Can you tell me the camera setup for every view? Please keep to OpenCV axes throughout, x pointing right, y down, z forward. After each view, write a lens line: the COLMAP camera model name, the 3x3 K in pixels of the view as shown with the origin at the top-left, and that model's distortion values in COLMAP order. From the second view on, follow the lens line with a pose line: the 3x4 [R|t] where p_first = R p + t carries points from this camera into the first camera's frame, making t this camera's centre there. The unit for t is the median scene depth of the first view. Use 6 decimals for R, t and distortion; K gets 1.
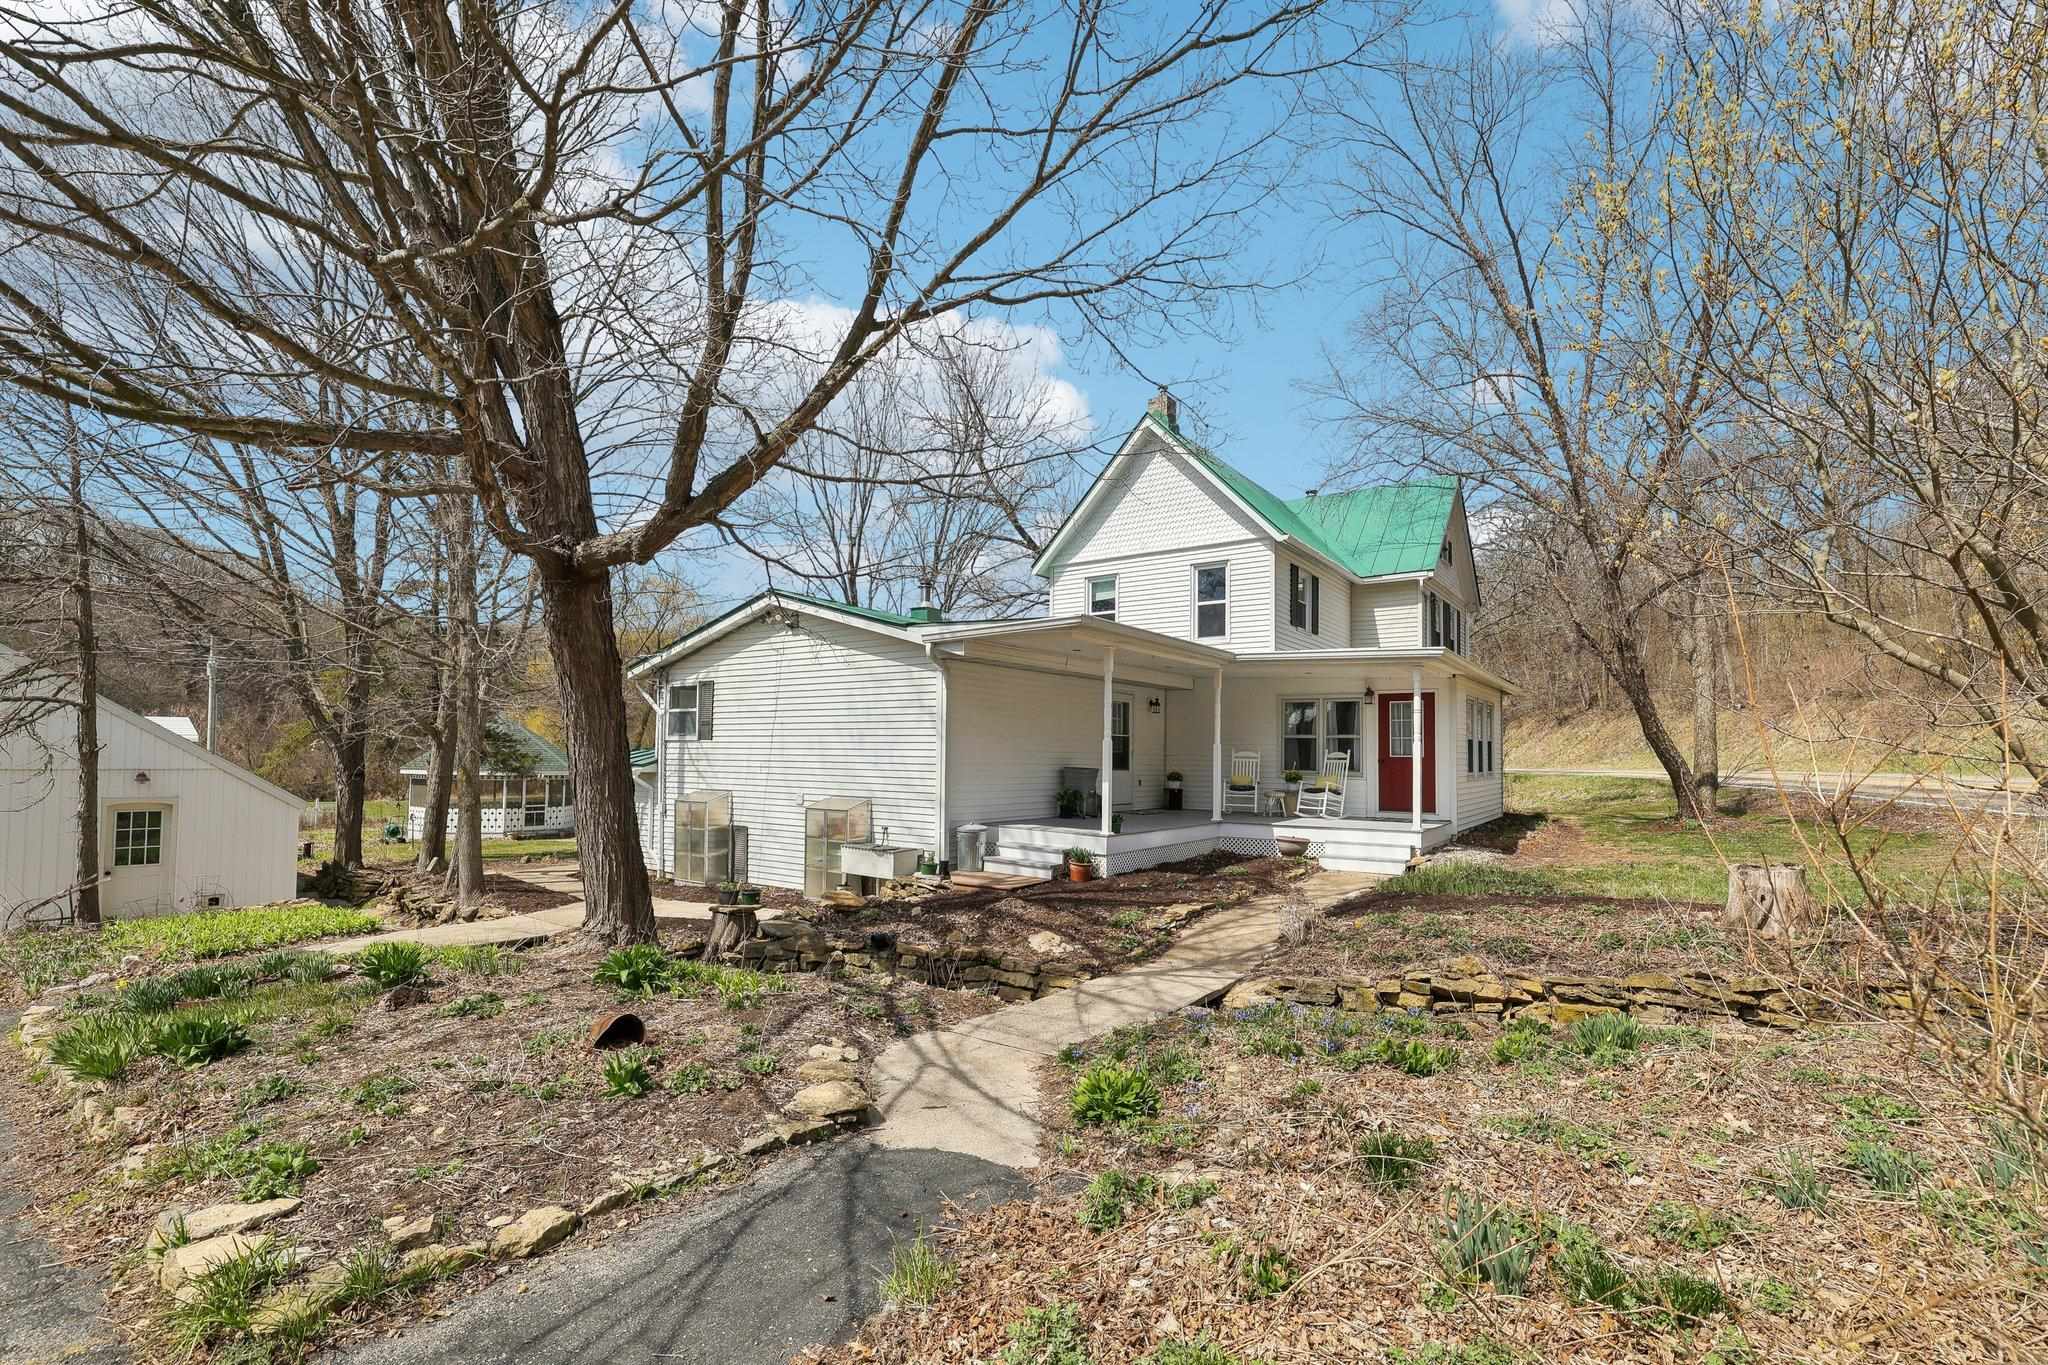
lens RADIAL K [[887.9, 0, 1041.0], [0, 887.9, 727.1], [0, 0, 1]] dist [0.000959, 0.000264]
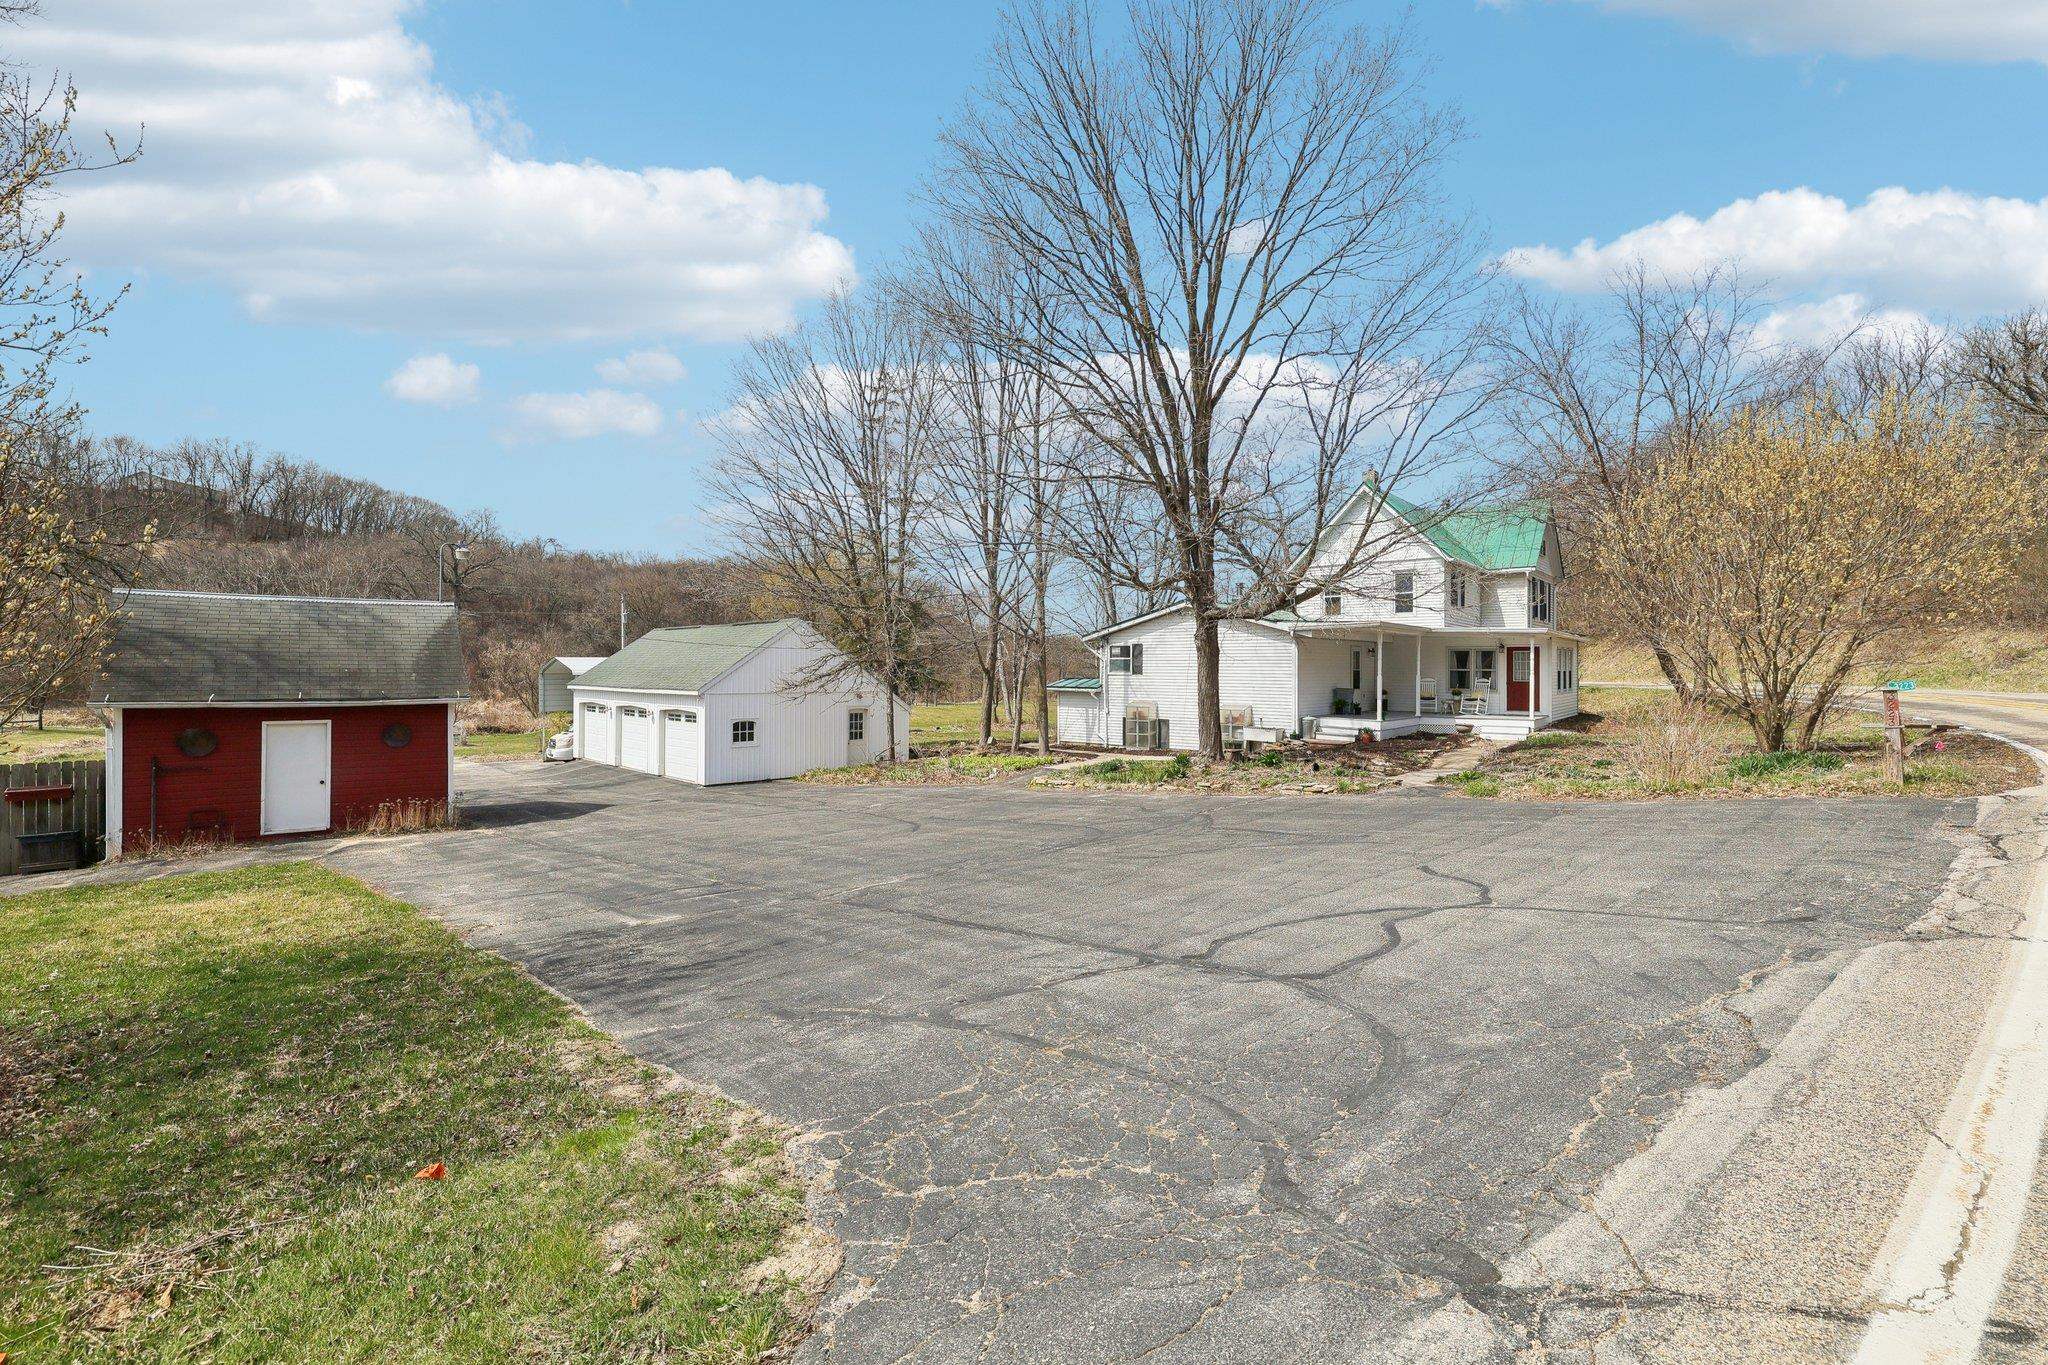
lens RADIAL K [[889.3, 0, 1022.6], [0, 889.3, 661.1], [0, 0, 1]] dist [0.000181, -0.000006]
pose [[0.996377, -0.008491, -0.084618, -0.574842], [0.010530, 0.999664, 0.023676, -0.077515], [0.084388, -0.024481, 0.996132, -1.140413]]
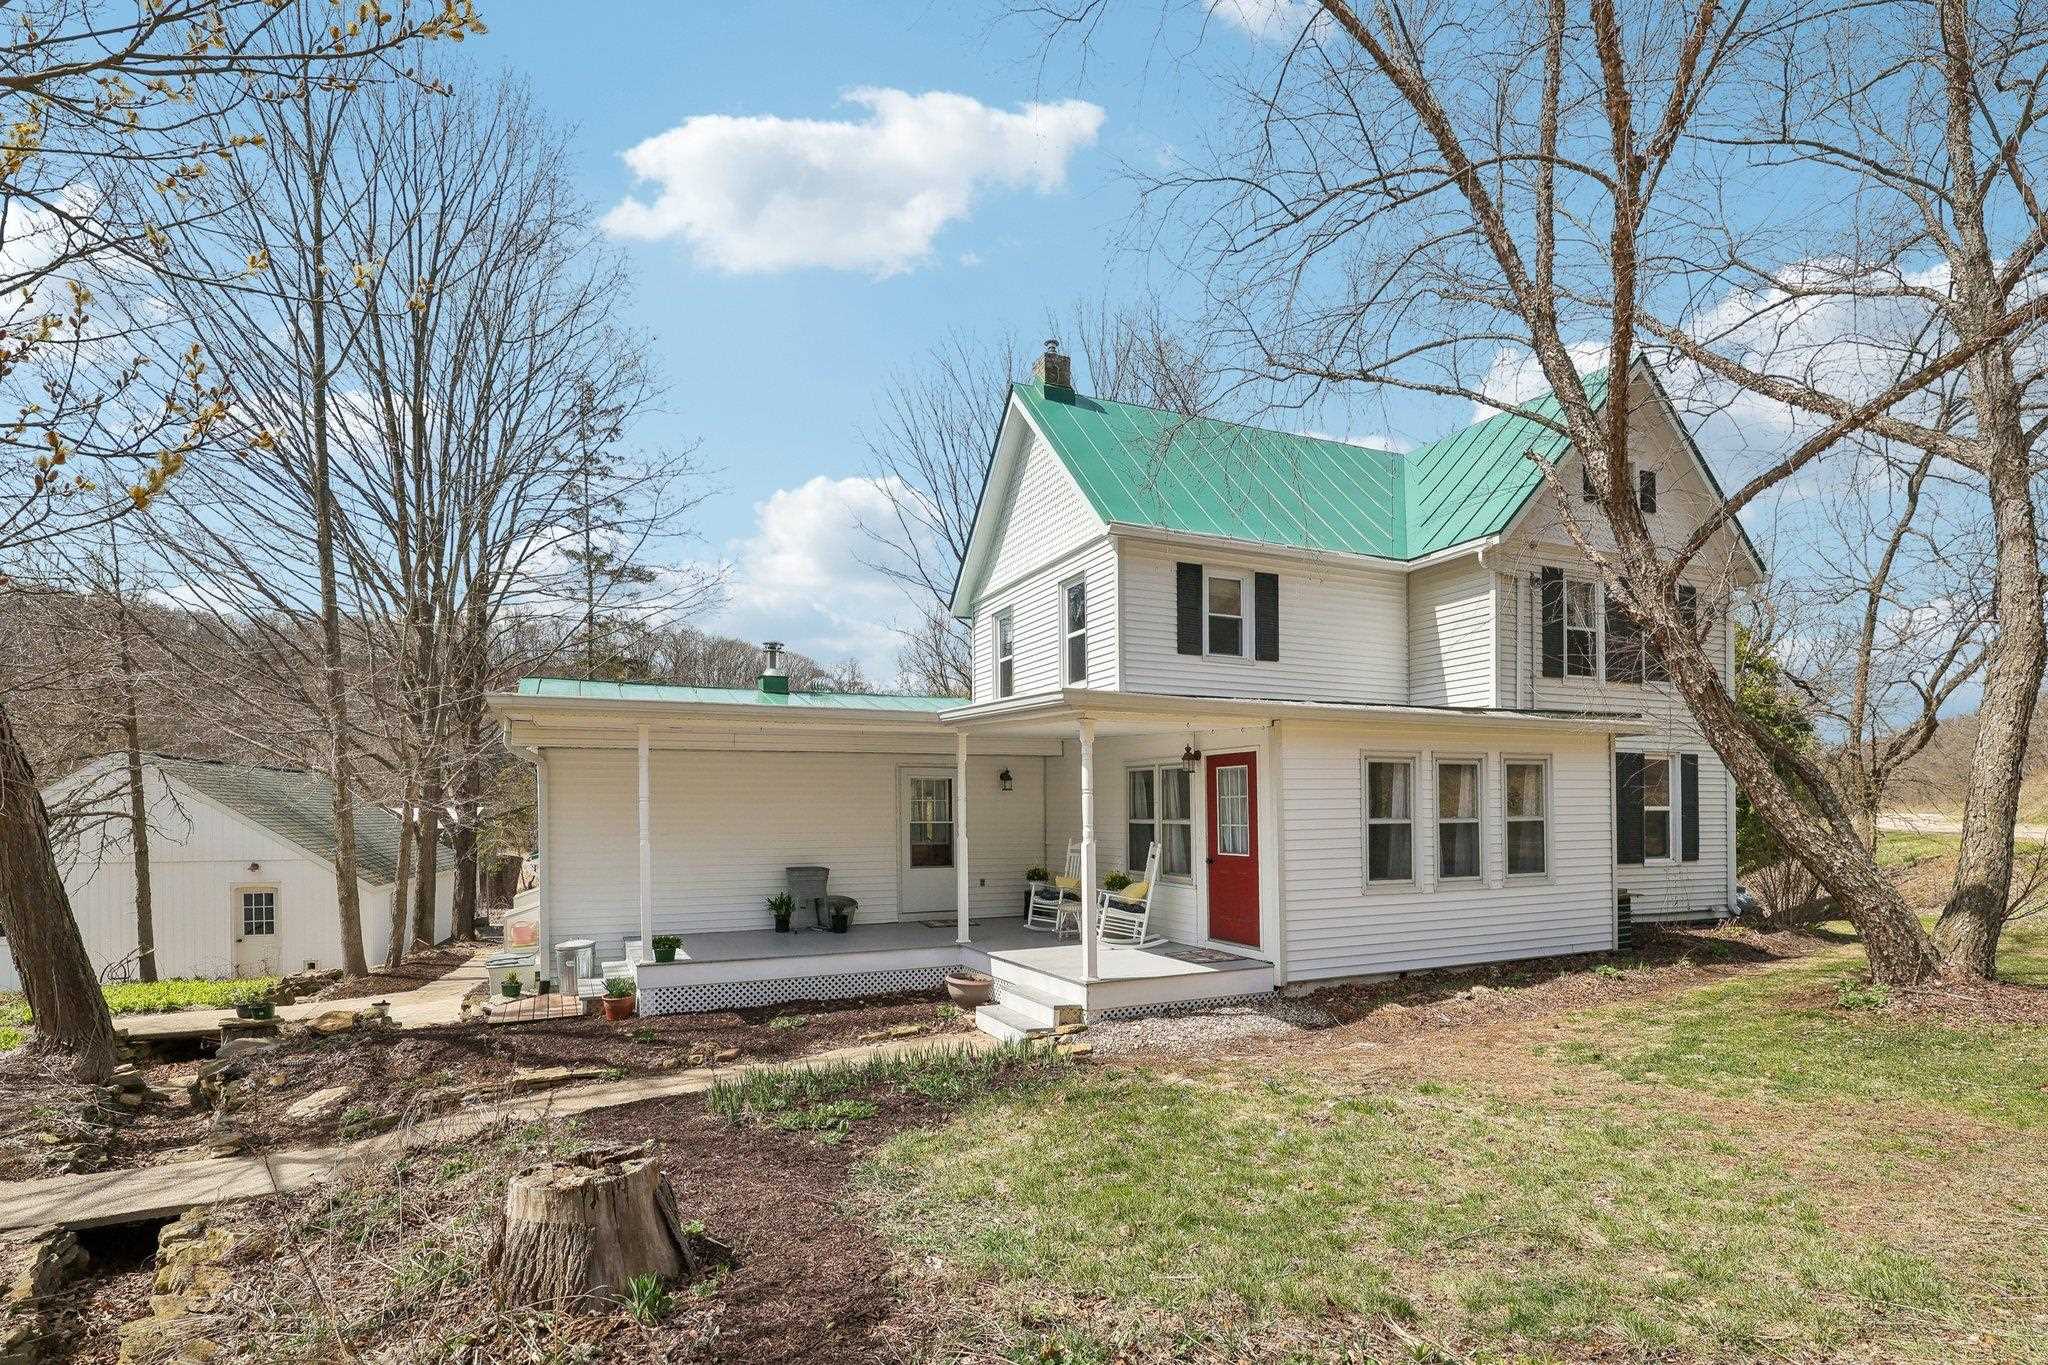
lens RADIAL K [[990.7, 0, 1021.6], [0, 990.7, 804.8], [0, 0, 1]] dist [0.001186, 0.000278]
pose [[0.861507, -0.020336, -0.507339, 0.781185], [0.030458, 0.999468, 0.011658, -0.018124], [0.506832, -0.025496, 0.861668, 0.404808]]
